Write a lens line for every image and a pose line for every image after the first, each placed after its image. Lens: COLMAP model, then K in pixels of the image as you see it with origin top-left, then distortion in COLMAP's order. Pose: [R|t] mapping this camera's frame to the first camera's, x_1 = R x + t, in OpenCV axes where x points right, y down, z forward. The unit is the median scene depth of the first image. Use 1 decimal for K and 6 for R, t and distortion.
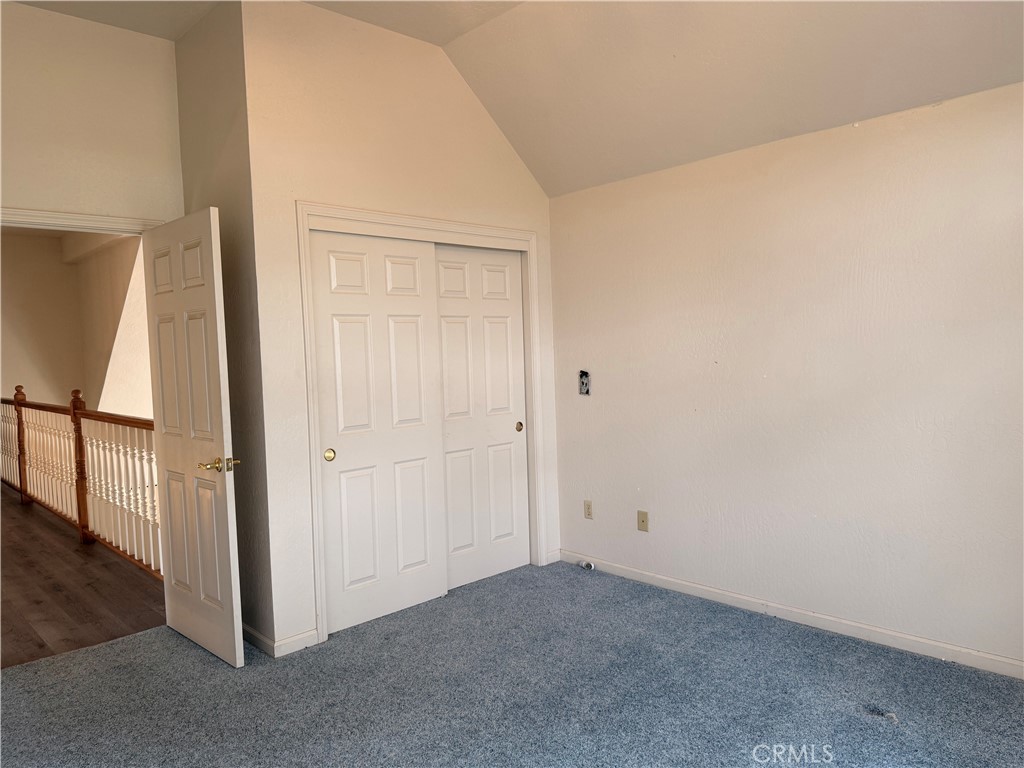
lens RADIAL K [[703.8, 0, 512.0], [0, 703.8, 384.0], [0, 0, 1]] dist [0.102771, -0.154064]
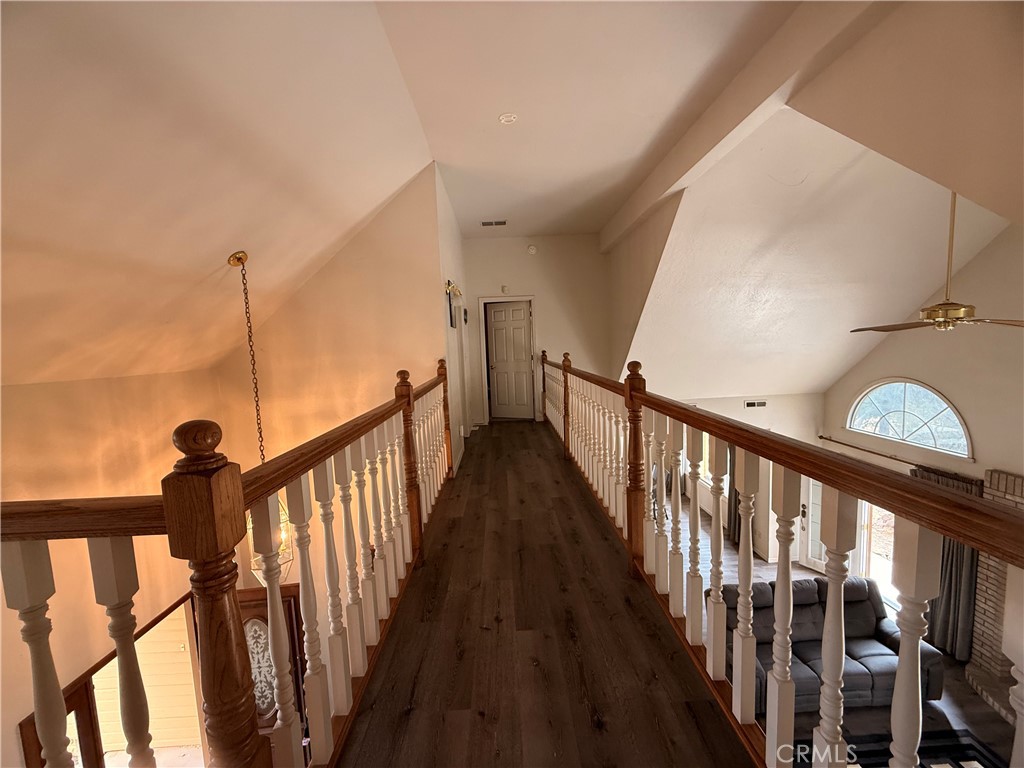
lens RADIAL K [[426.9, 0, 512.0], [0, 426.9, 384.0], [0, 0, 1]] dist [0.000109, 0.000011]
pose [[0.742086, 0.067651, -0.666882, -0.319834], [-0.019527, 0.996654, 0.079374, -0.000800], [0.670020, -0.045880, 0.740924, 0.467630]]
